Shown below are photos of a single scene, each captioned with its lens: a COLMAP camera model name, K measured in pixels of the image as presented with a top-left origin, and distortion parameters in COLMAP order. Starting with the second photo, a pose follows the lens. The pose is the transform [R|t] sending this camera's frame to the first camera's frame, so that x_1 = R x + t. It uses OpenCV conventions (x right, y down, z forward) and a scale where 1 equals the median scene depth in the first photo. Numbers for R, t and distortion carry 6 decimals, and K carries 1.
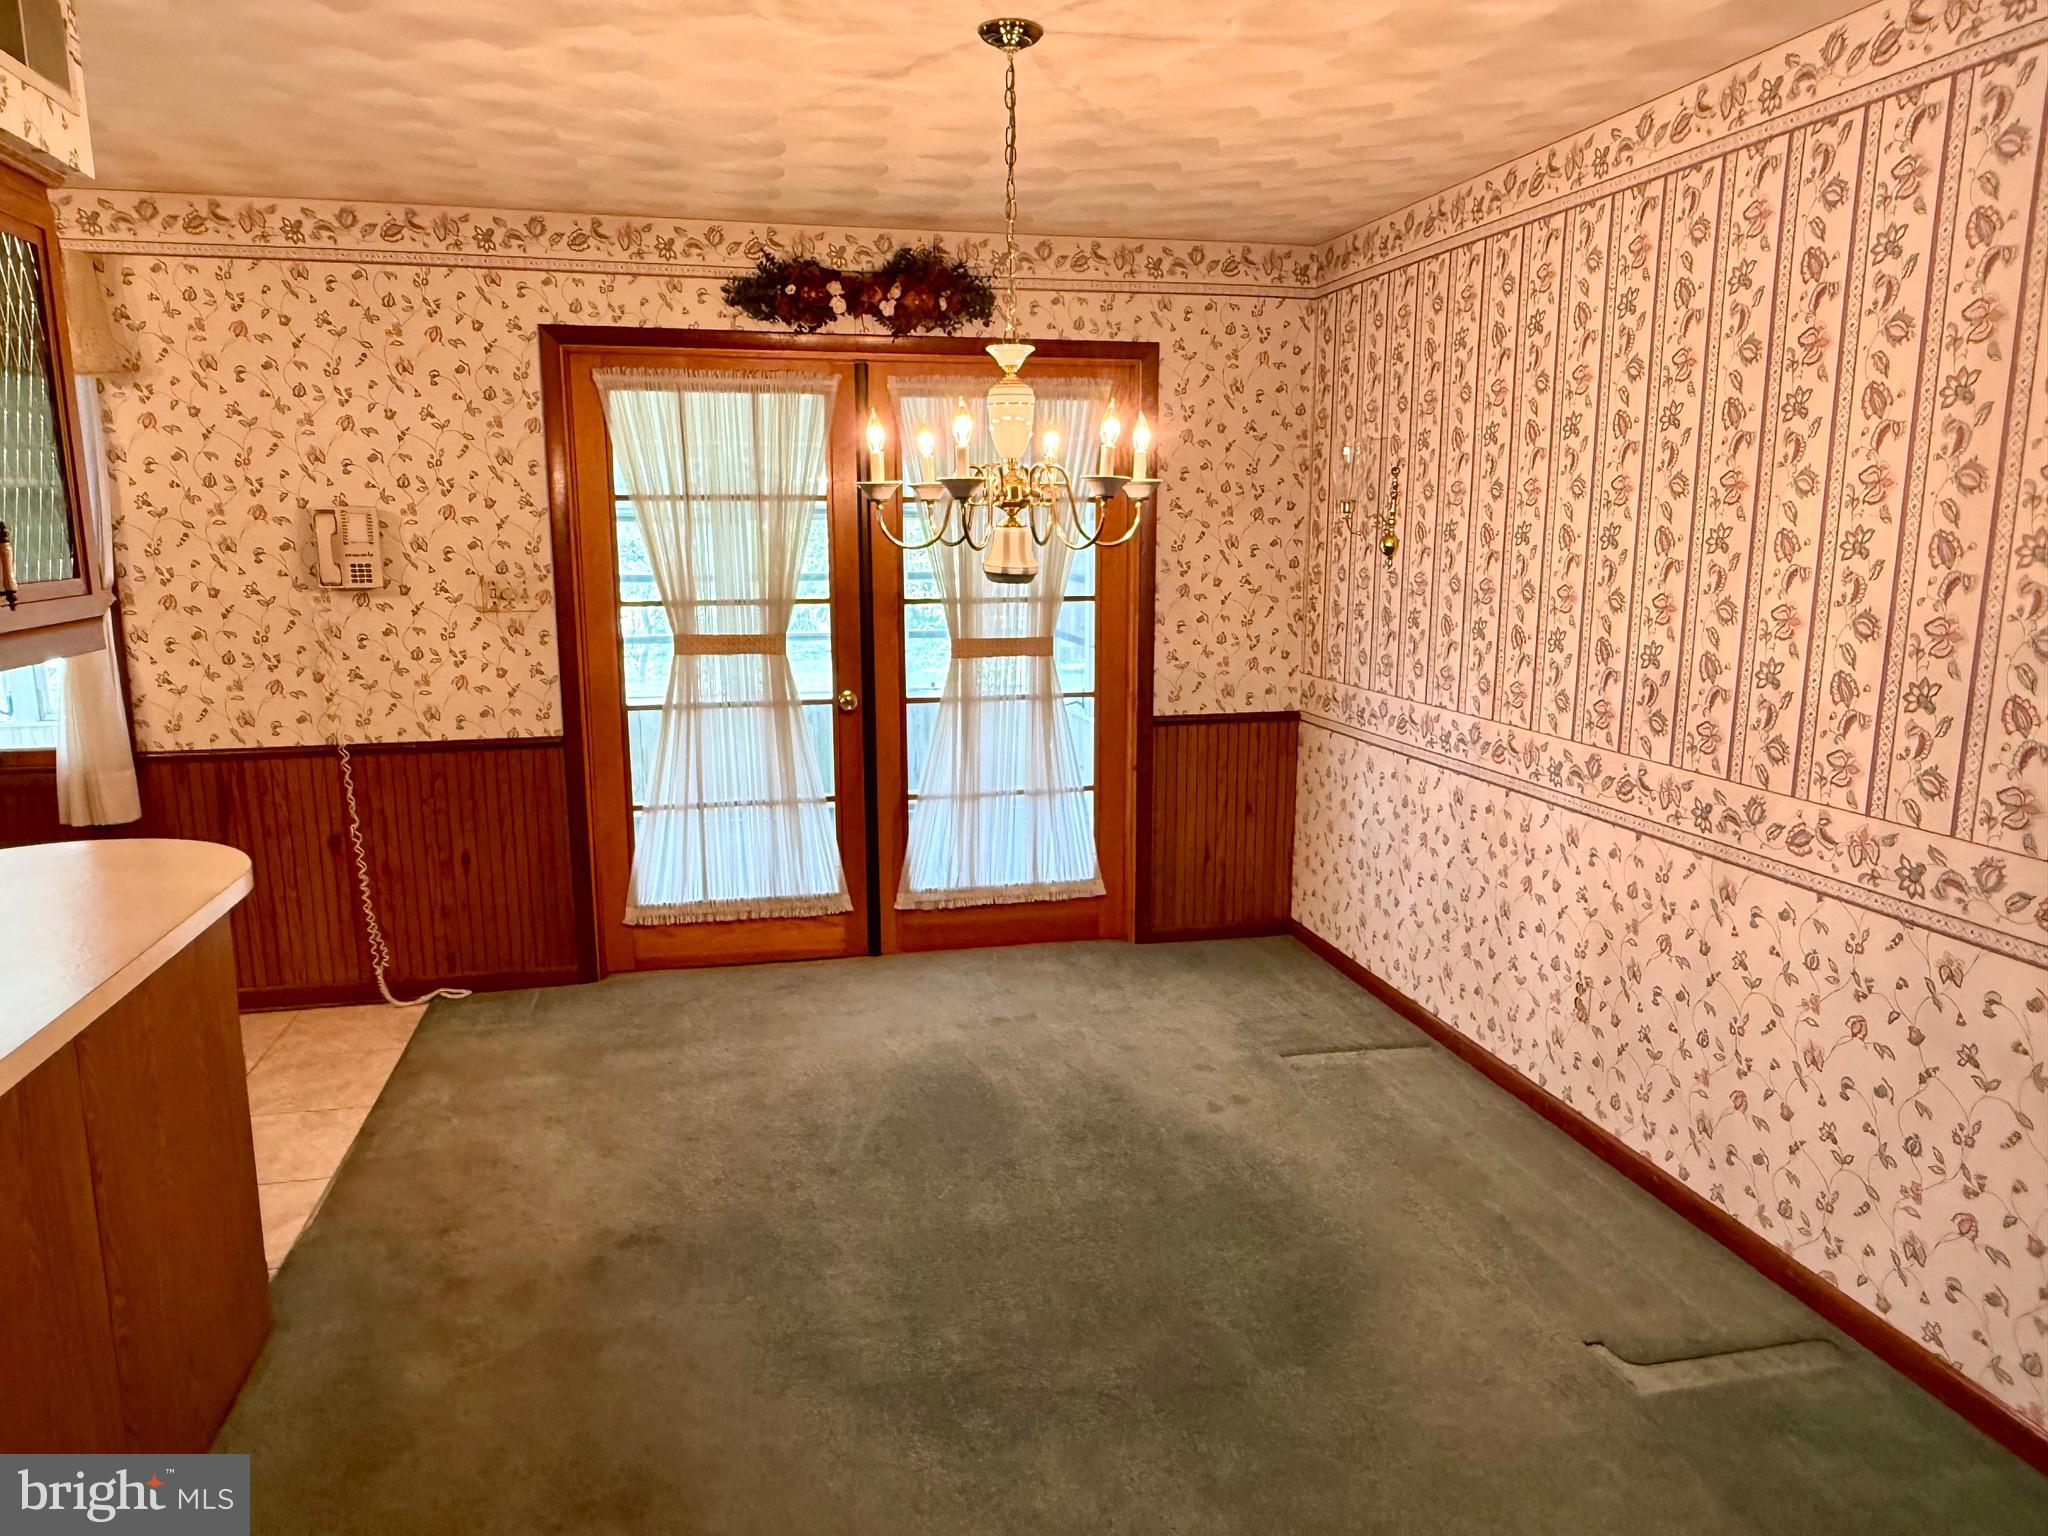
lens RADIAL K [[1337.5, 0, 1011.0], [0, 1337.5, 771.2], [0, 0, 1]] dist [0.009569, 0.000805]
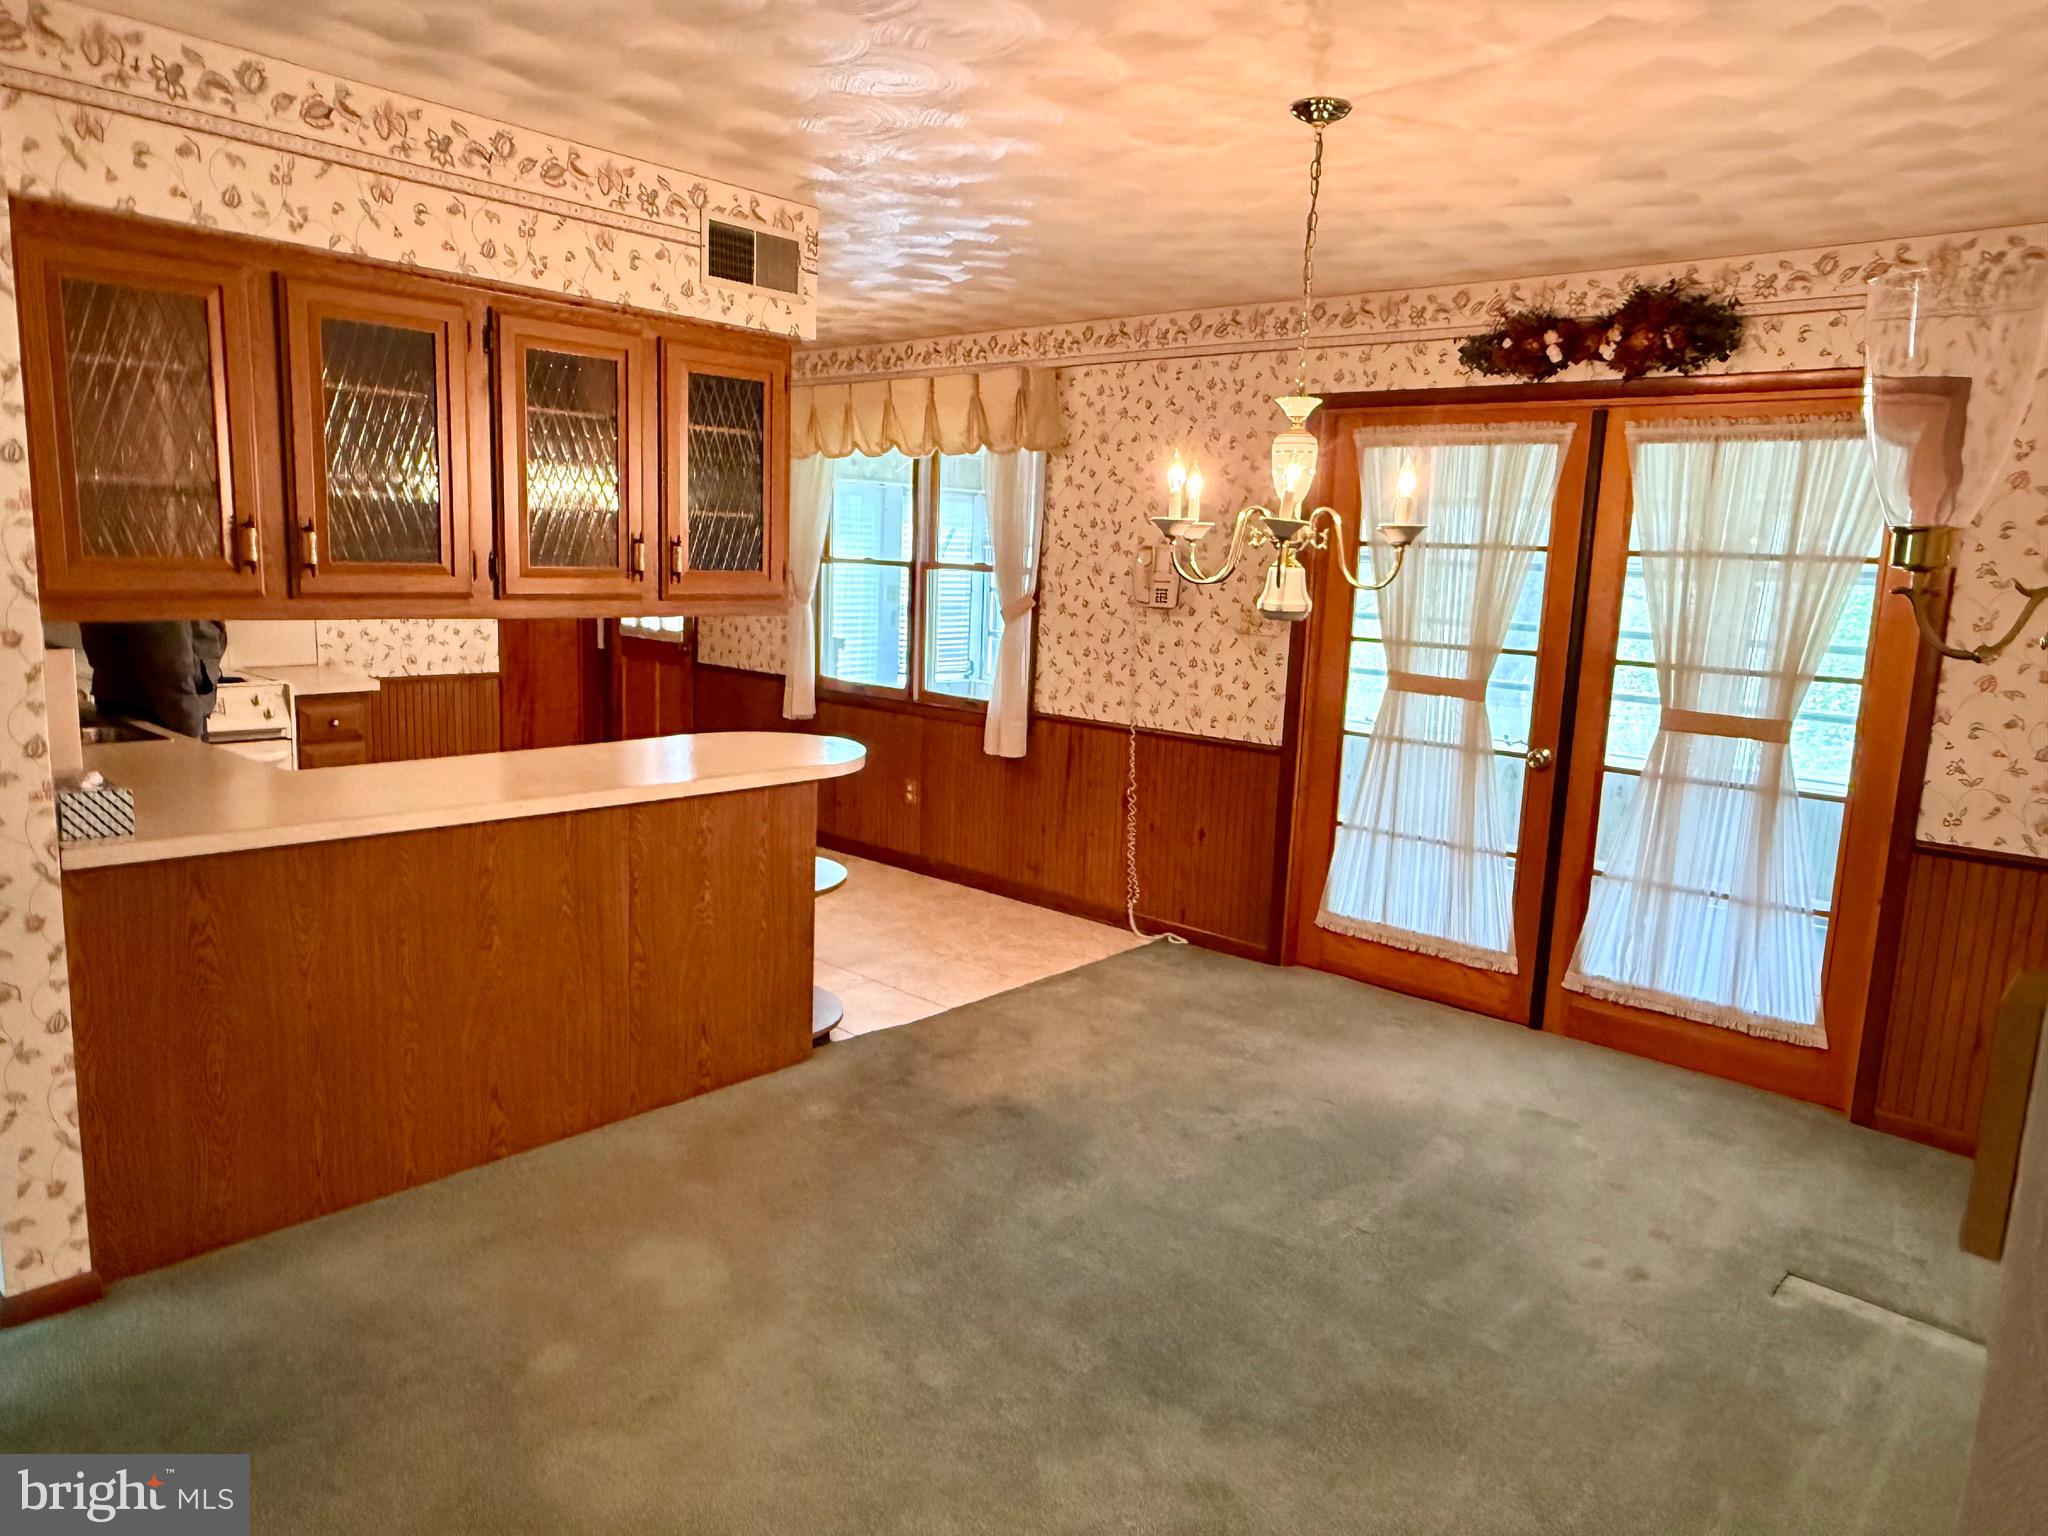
lens RADIAL K [[1337.5, 0, 1006.4], [0, 1337.5, 767.5], [0, 0, 1]] dist [0.009569, 0.000805]
pose [[0.582845, 0.158819, -0.796912, 0.458281], [-0.191490, 0.979939, 0.055243, -0.027380], [0.789699, 0.120402, 0.601564, 0.124166]]
